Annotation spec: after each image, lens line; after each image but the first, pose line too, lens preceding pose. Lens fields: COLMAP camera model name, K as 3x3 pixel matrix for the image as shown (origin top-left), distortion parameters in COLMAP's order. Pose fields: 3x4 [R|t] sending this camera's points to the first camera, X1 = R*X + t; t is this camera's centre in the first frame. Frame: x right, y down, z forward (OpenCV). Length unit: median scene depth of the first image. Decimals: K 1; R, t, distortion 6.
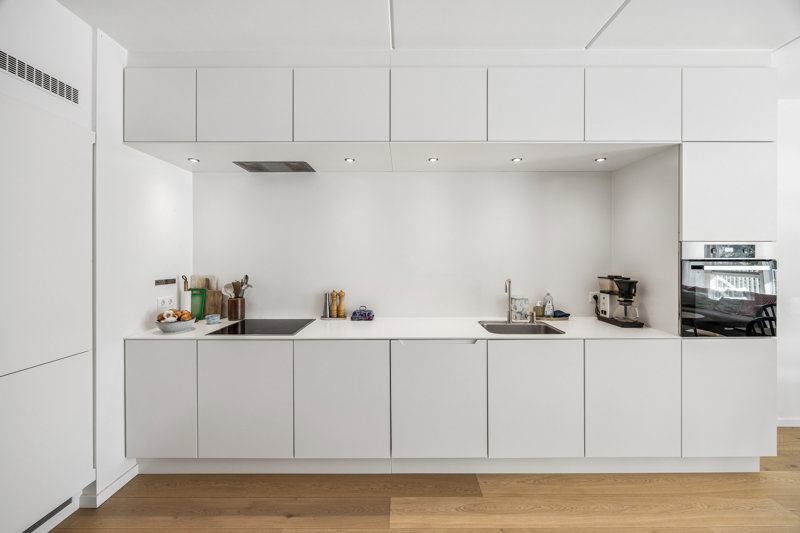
lens RADIAL K [[317.9, 0, 402.8], [0, 317.9, 265.6], [0, 0, 1]] dist [0.001147, 0.000101]
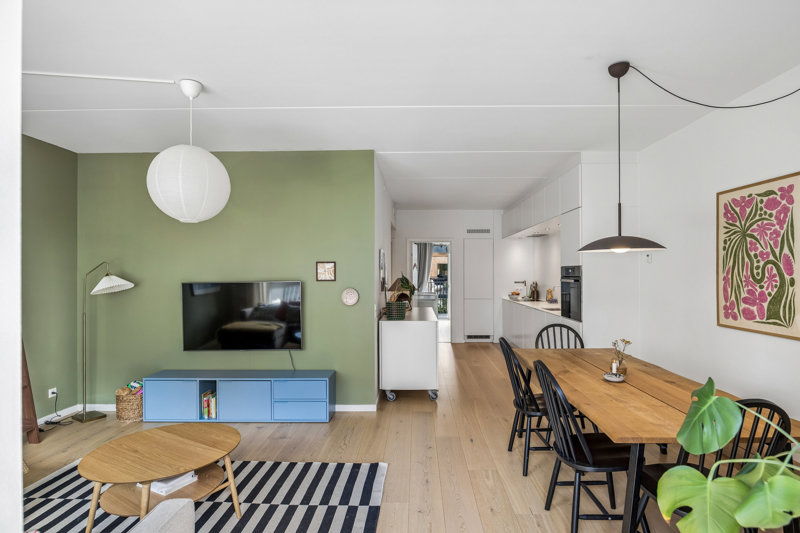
lens RADIAL K [[420.6, 0, 416.3], [0, 420.6, 268.8], [0, 0, 1]] dist [-0.001892, -0.000233]
pose [[-0.006346, -0.006112, -0.999961, 2.919753], [-0.015646, 0.999860, -0.006012, -0.025382], [0.999857, 0.015607, -0.006440, 0.112818]]
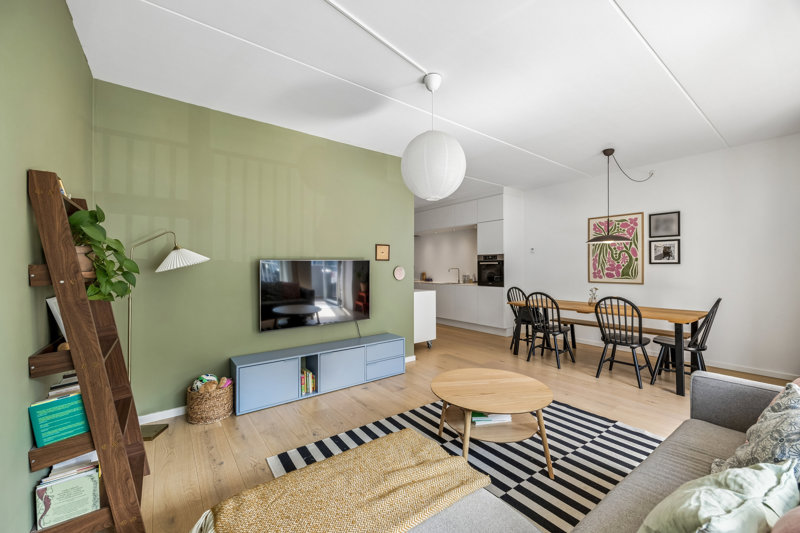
lens RADIAL K [[317.9, 0, 402.8], [0, 317.9, 265.6], [0, 0, 1]] dist [0.001147, 0.000101]
pose [[0.606625, -0.005363, -0.794970, 2.485794], [-0.013244, 0.999770, -0.016851, 0.078076], [0.794878, 0.020751, 0.606414, -1.246297]]
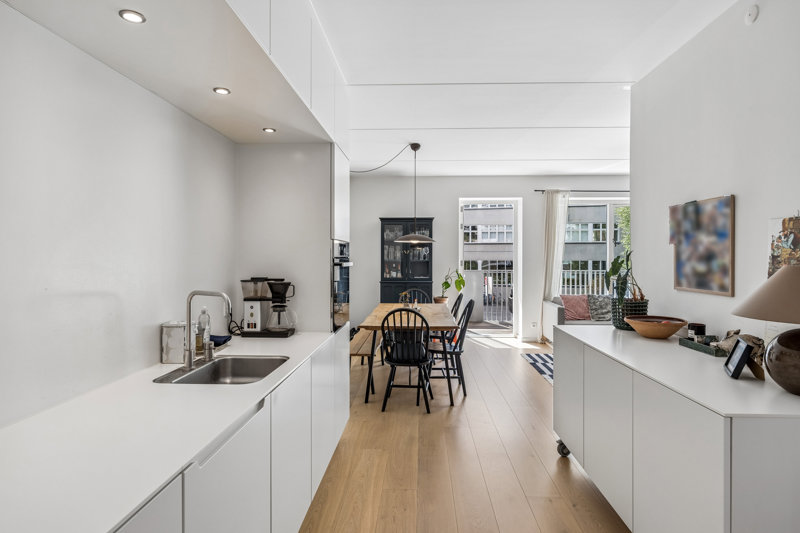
lens RADIAL K [[451.8, 0, 402.5], [0, 451.8, 270.4], [0, 0, 1]] dist [-0.000593, -0.000029]
pose [[0.031895, -0.031074, 0.999008, -0.482273], [0.018071, 0.999371, 0.030508, -0.014930], [-0.999328, 0.017080, 0.032437, 0.635421]]
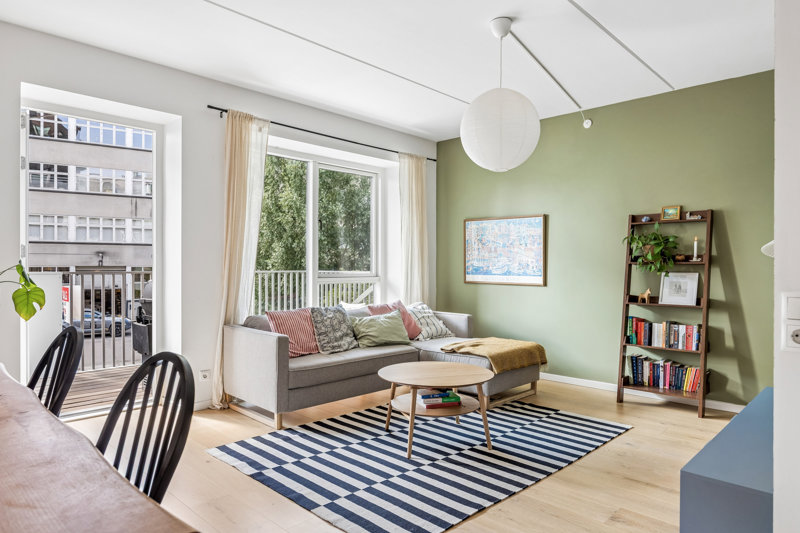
lens RADIAL K [[507.7, 0, 404.4], [0, 507.7, 268.6], [0, 0, 1]] dist [0.000032, -0.000566]
pose [[-0.722205, -0.004451, 0.691664, 0.965384], [0.011925, 0.999751, 0.018885, 0.080410], [-0.691576, 0.021887, -0.721972, 0.623637]]
